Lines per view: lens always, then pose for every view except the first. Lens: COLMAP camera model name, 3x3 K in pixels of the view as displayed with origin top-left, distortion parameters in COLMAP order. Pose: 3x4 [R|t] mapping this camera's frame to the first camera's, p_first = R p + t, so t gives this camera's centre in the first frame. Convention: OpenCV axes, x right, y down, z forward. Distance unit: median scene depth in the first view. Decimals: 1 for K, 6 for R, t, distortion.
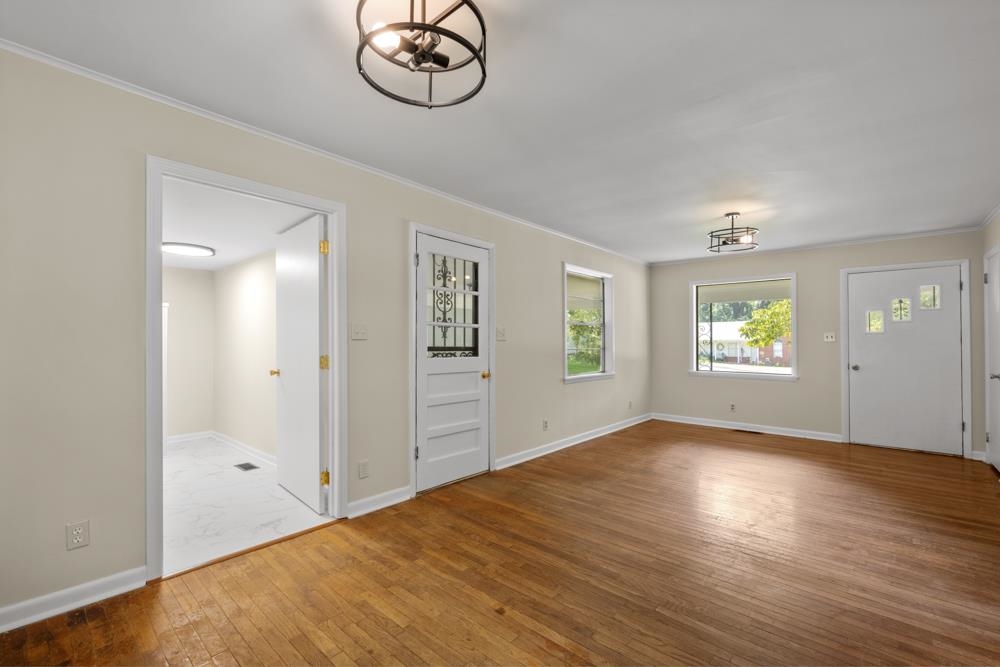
lens RADIAL K [[427.1, 0, 502.5], [0, 427.1, 336.5], [0, 0, 1]] dist [-0.000620, -0.000070]
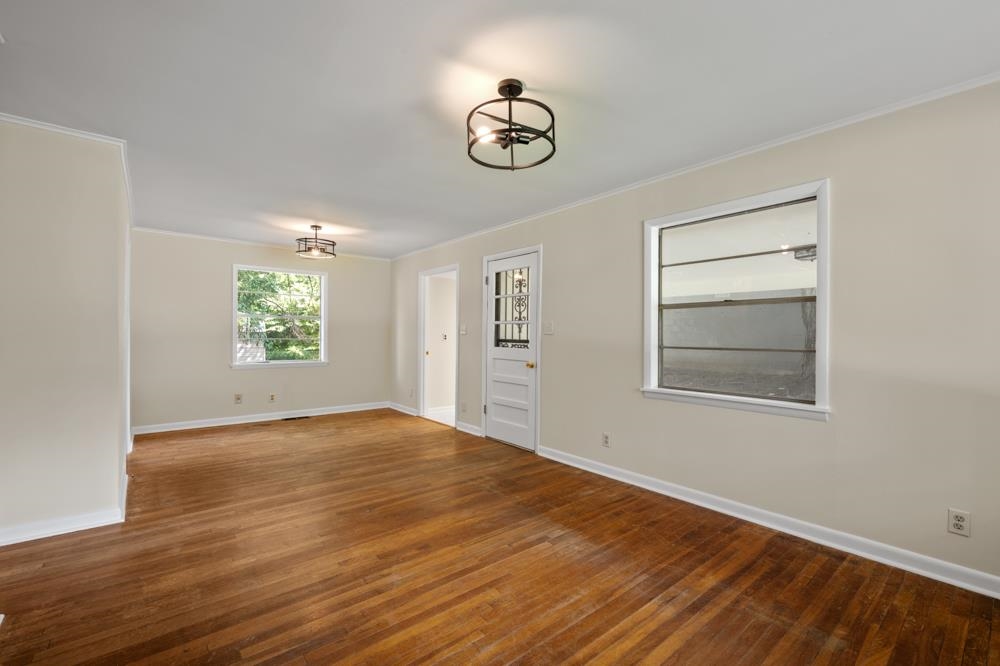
lens RADIAL K [[427.1, 0, 502.5], [0, 427.1, 336.0], [0, 0, 1]] dist [-0.000620, -0.000070]
pose [[-0.154984, -0.004693, -0.987906, 1.136052], [0.003052, 0.999982, -0.005229, 0.019824], [0.987912, -0.003825, -0.154967, 1.149849]]
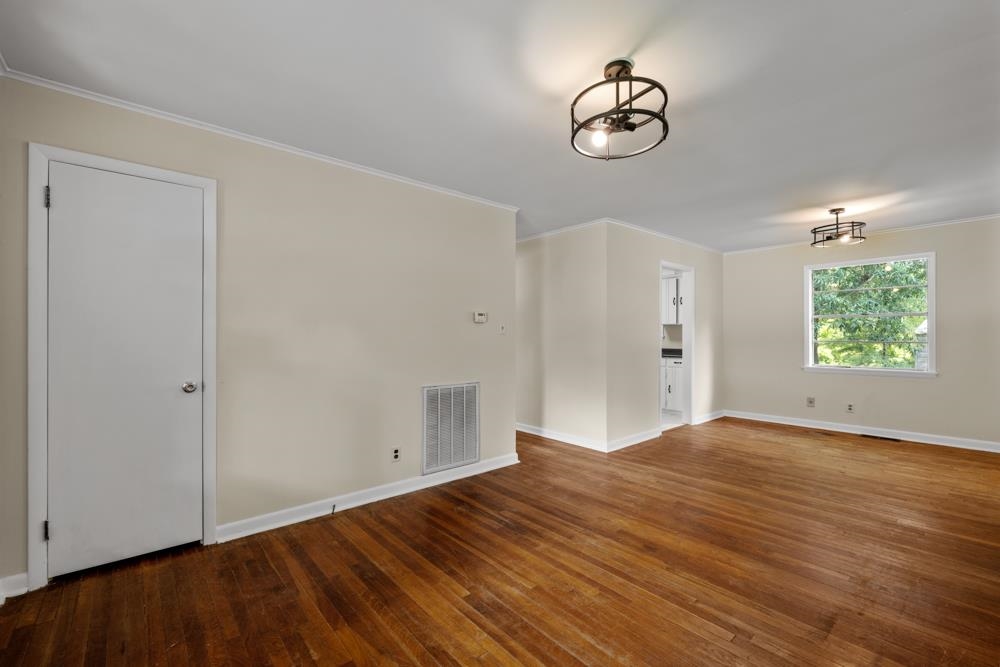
lens RADIAL K [[427.1, 0, 502.5], [0, 427.1, 336.5], [0, 0, 1]] dist [-0.000620, -0.000070]
pose [[-0.991954, -0.003992, 0.126534, 0.665017], [-0.005119, 0.999950, -0.008576, 0.021651], [-0.126494, -0.009155, -0.991925, 1.595425]]
